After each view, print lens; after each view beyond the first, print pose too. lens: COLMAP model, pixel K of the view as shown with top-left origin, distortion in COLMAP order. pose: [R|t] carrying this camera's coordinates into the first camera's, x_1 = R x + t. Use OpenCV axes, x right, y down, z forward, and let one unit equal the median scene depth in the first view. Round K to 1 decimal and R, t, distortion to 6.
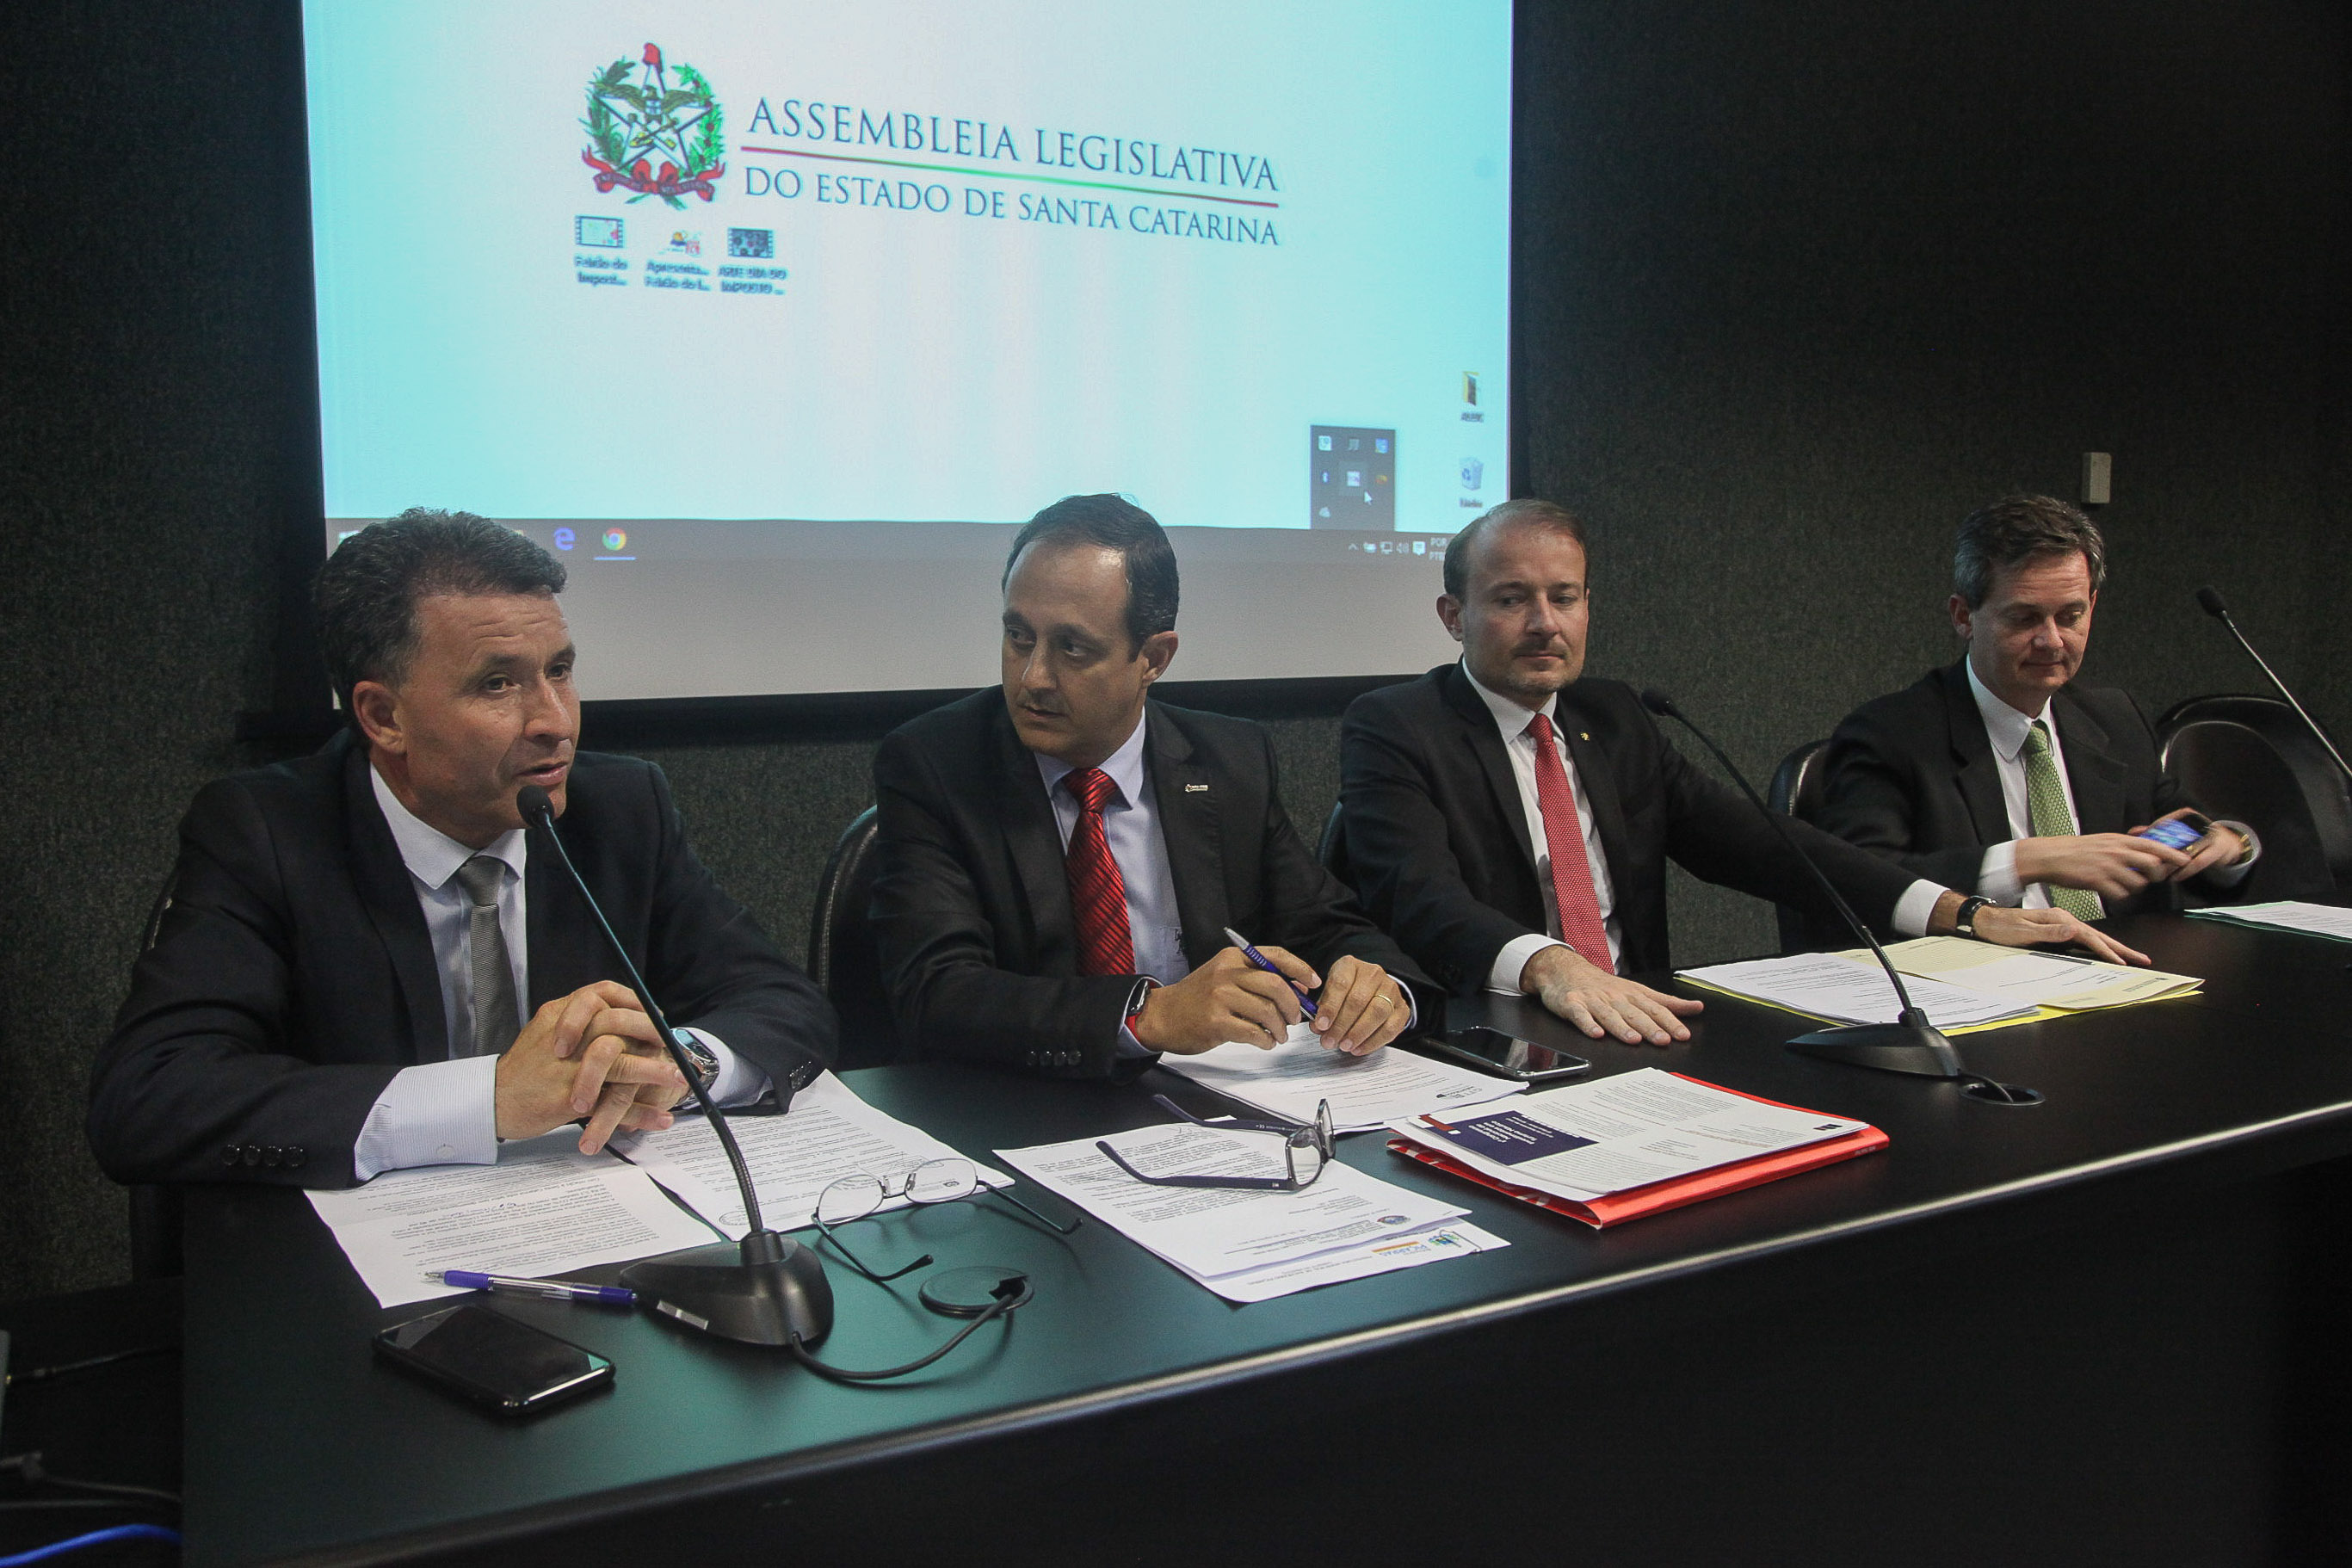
lens RADIAL K [[1842.7, 0, 1176.0], [0, 1842.7, 784.0], [0, 0, 1]] dist [-0.076750, 0.078625]
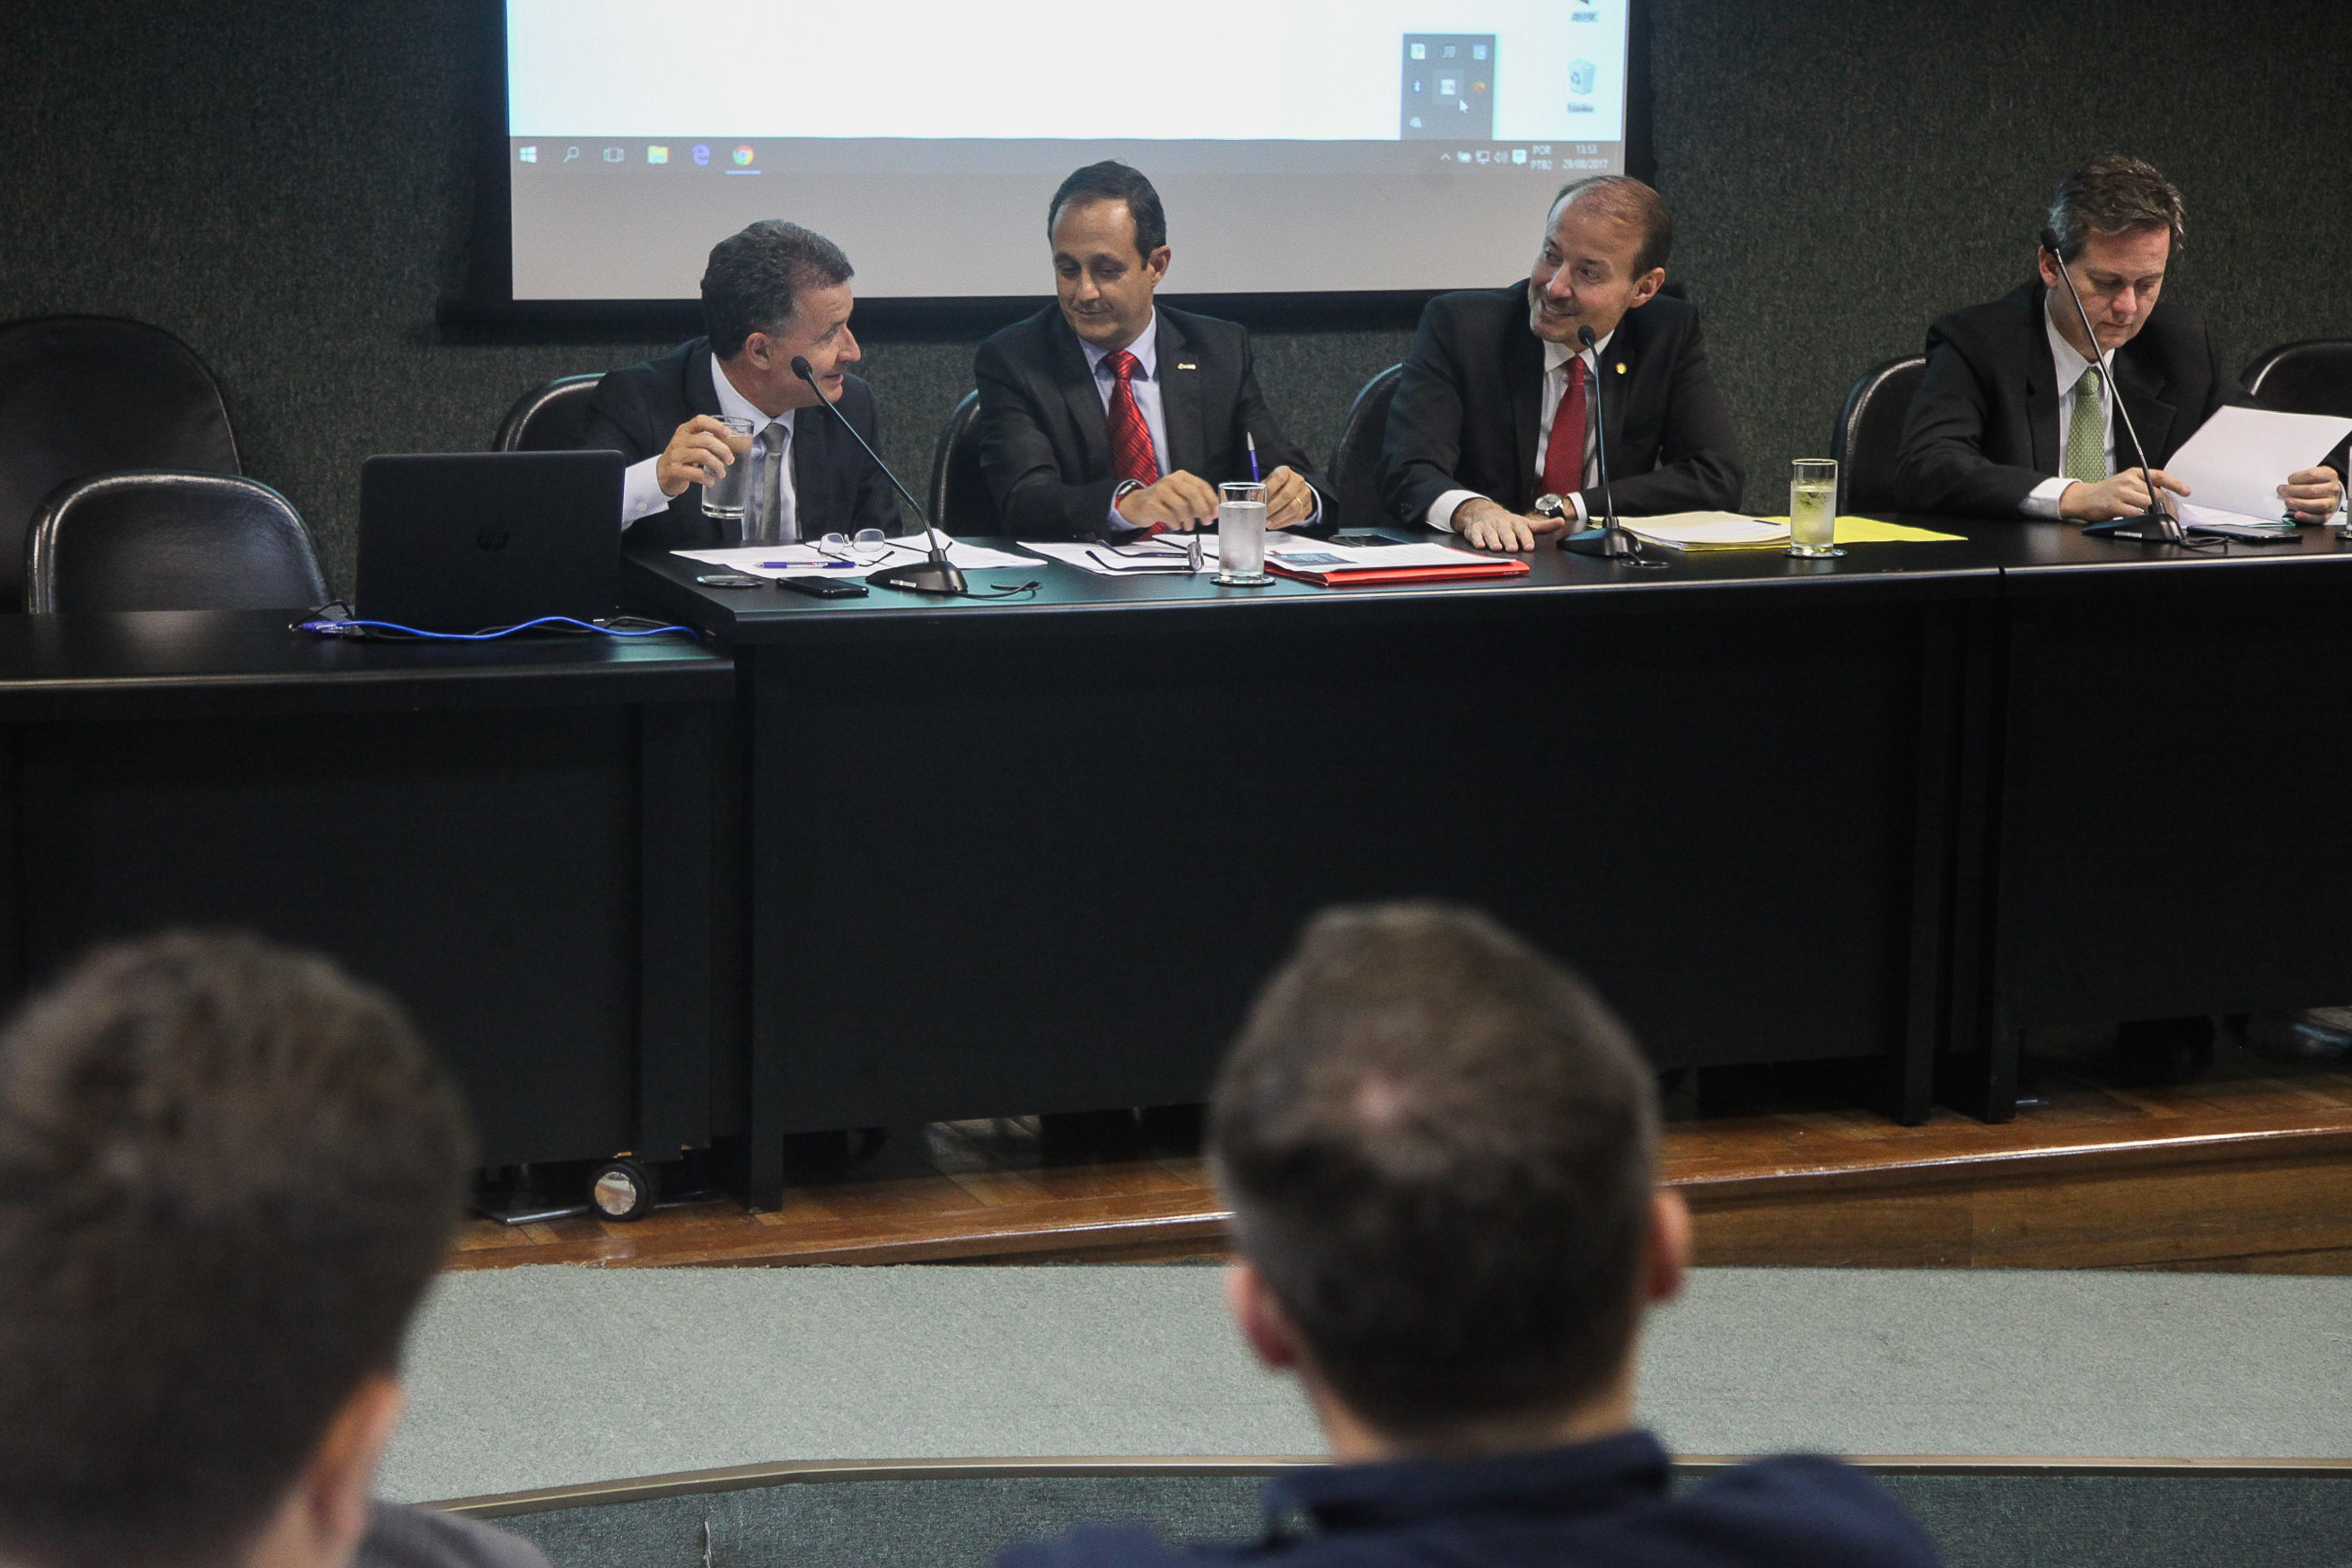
lens RADIAL K [[4750.3, 0, 1182.5], [0, 4750.3, 713.7], [0, 0, 1]] dist [0.494117, -0.532848]
pose [[0.995019, 0.026846, -0.096002, 0.230159], [-0.023256, 0.998995, 0.038314, 0.081994], [0.096934, -0.035890, 0.994644, -1.734972]]
